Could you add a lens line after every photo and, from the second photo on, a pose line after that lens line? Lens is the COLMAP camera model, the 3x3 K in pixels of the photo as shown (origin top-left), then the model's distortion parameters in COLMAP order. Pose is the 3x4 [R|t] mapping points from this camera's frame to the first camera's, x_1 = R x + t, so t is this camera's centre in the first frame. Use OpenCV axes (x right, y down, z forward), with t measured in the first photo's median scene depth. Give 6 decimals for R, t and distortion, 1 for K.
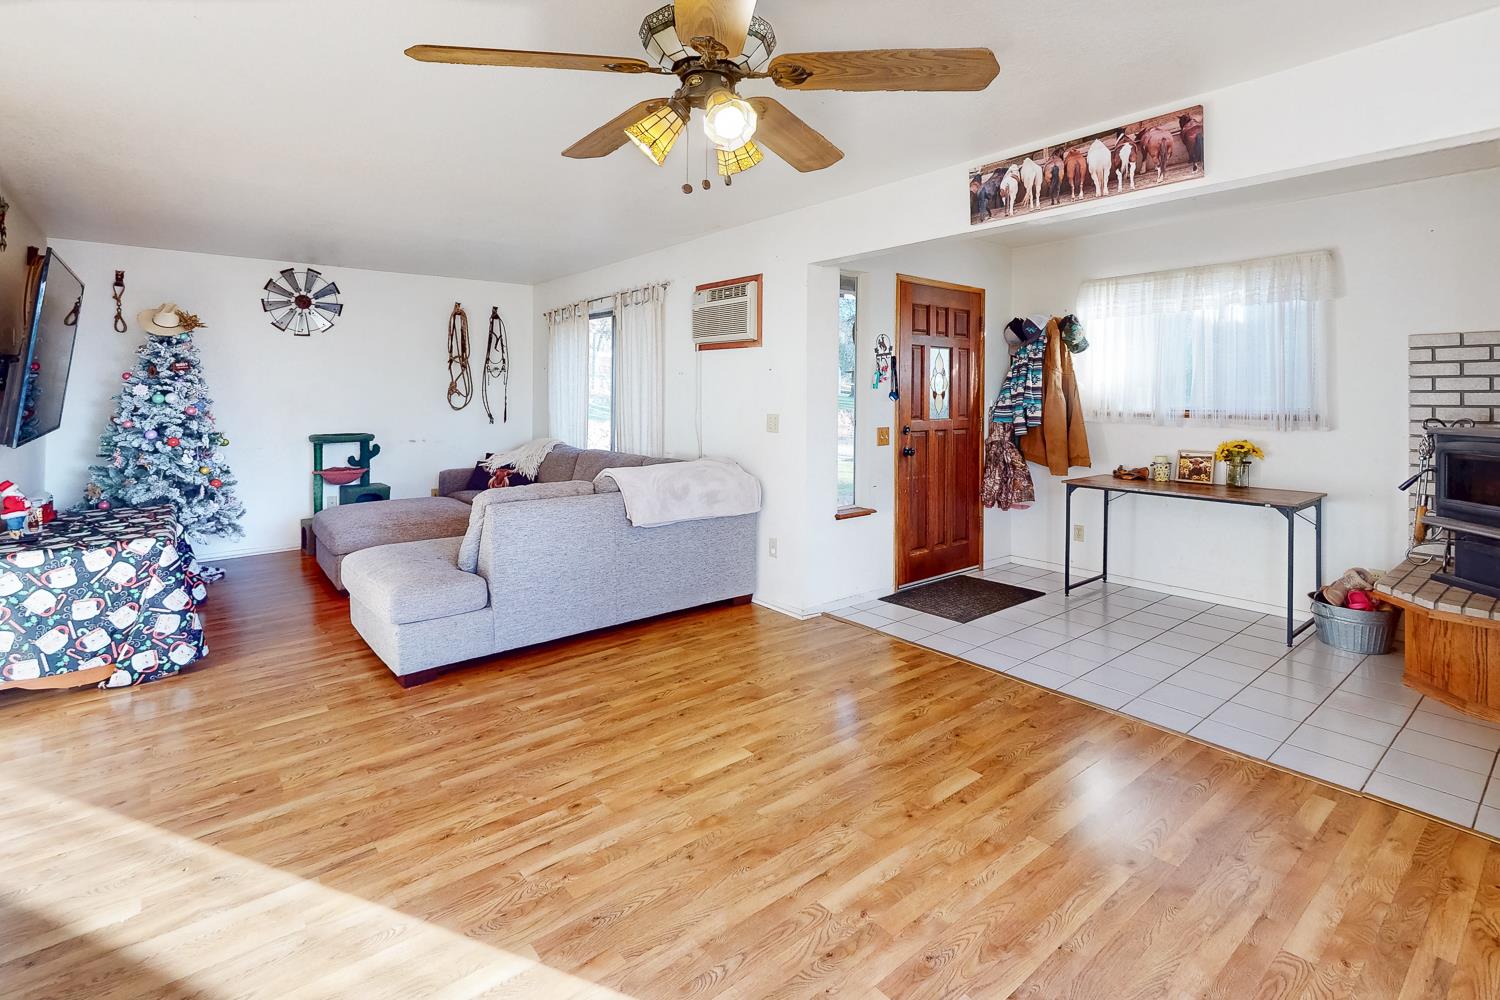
lens RADIAL K [[685.6, 0, 738.0], [0, 685.6, 409.2], [0, 0, 1]] dist [-0.000433, -0.000357]
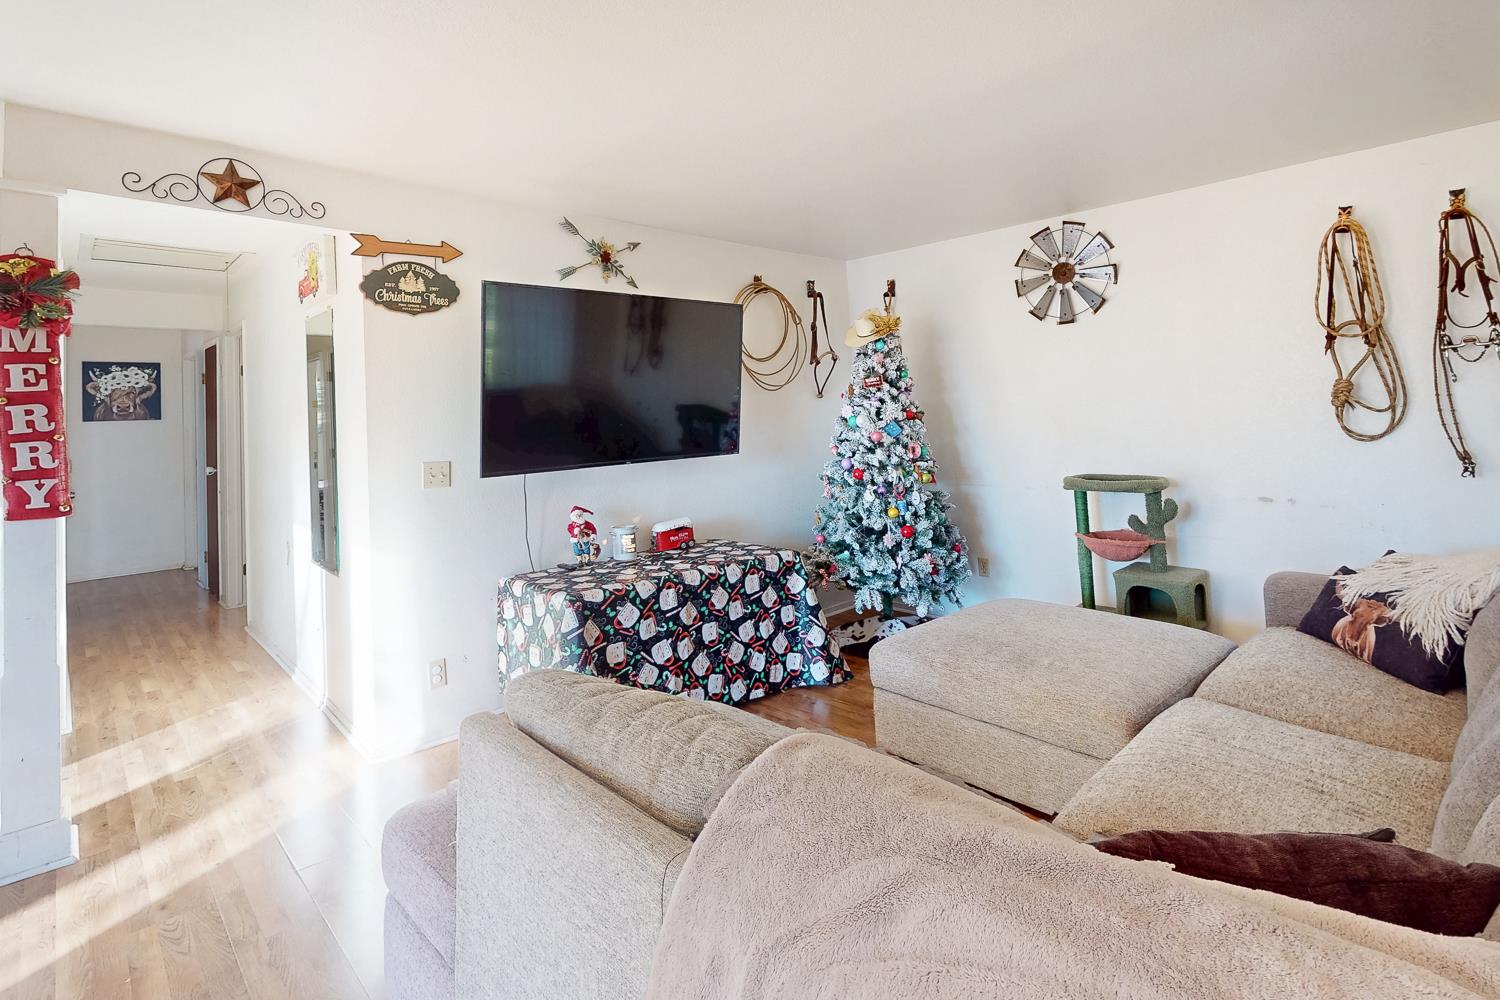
lens RADIAL K [[738.8, 0, 716.3], [0, 738.8, 374.2], [0, 0, 1]] dist [0.001349, -0.000872]
pose [[0.083485, -0.057054, -0.994874, 0.058549], [0.001165, 0.998365, -0.057156, -0.021222], [0.996508, 0.003613, 0.083415, 0.747435]]
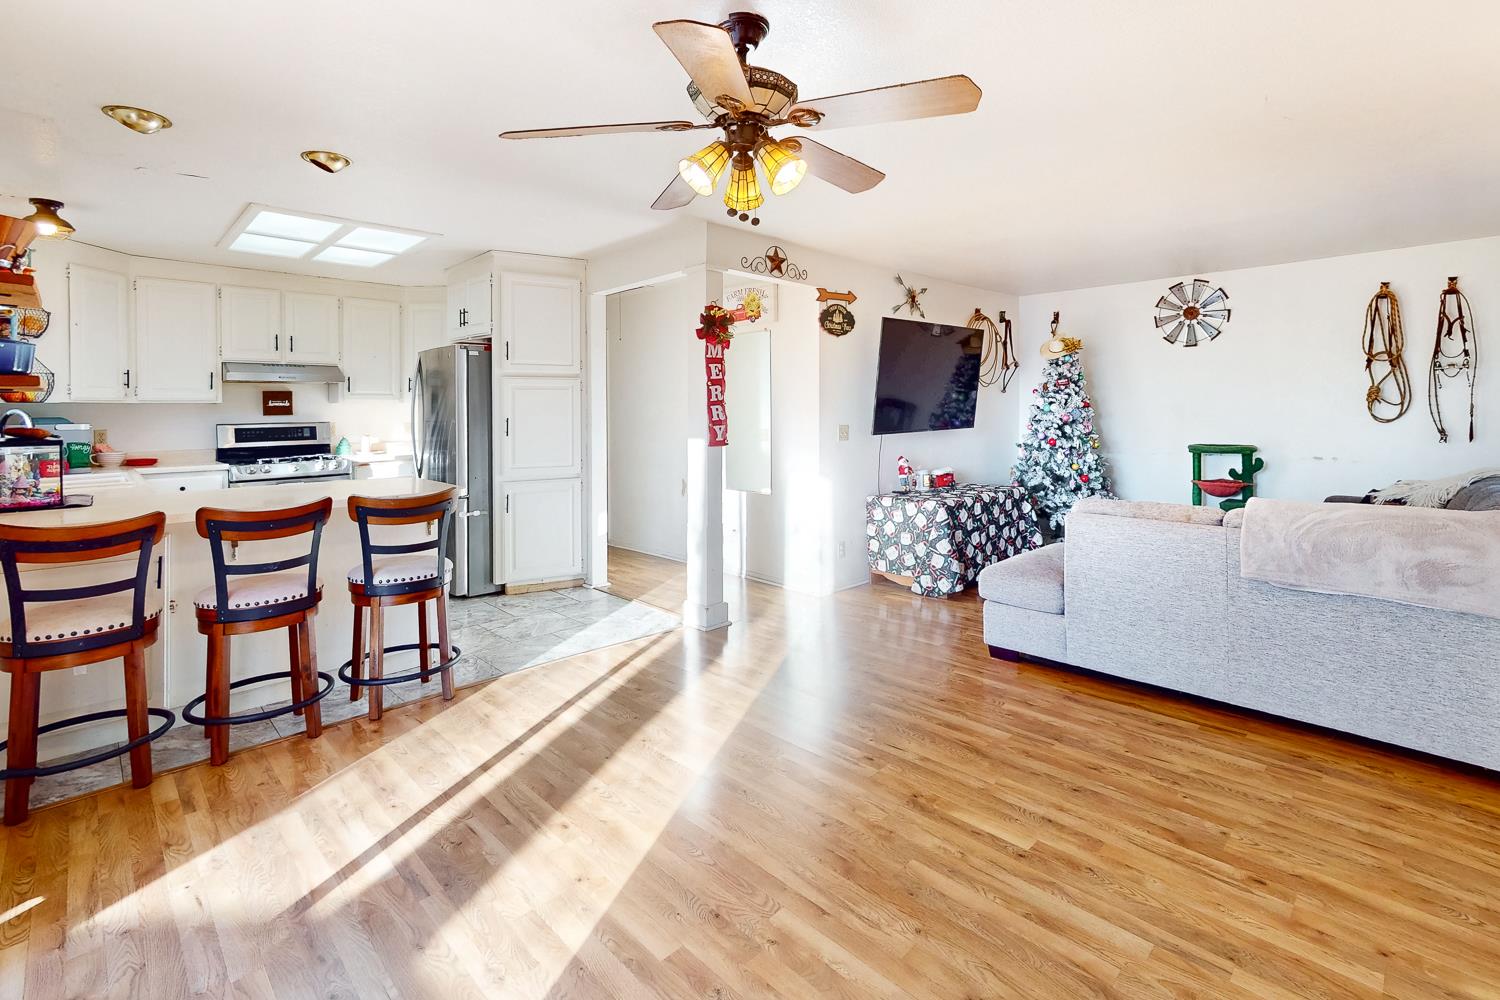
lens RADIAL K [[685.6, 0, 753.3], [0, 685.6, 426.9], [0, 0, 1]] dist [-0.000433, -0.000357]
pose [[0.115163, 0.022688, -0.993088, 0.379802], [-0.016389, 0.999646, 0.020937, 0.002560], [0.993211, 0.013864, 0.115494, 0.294490]]
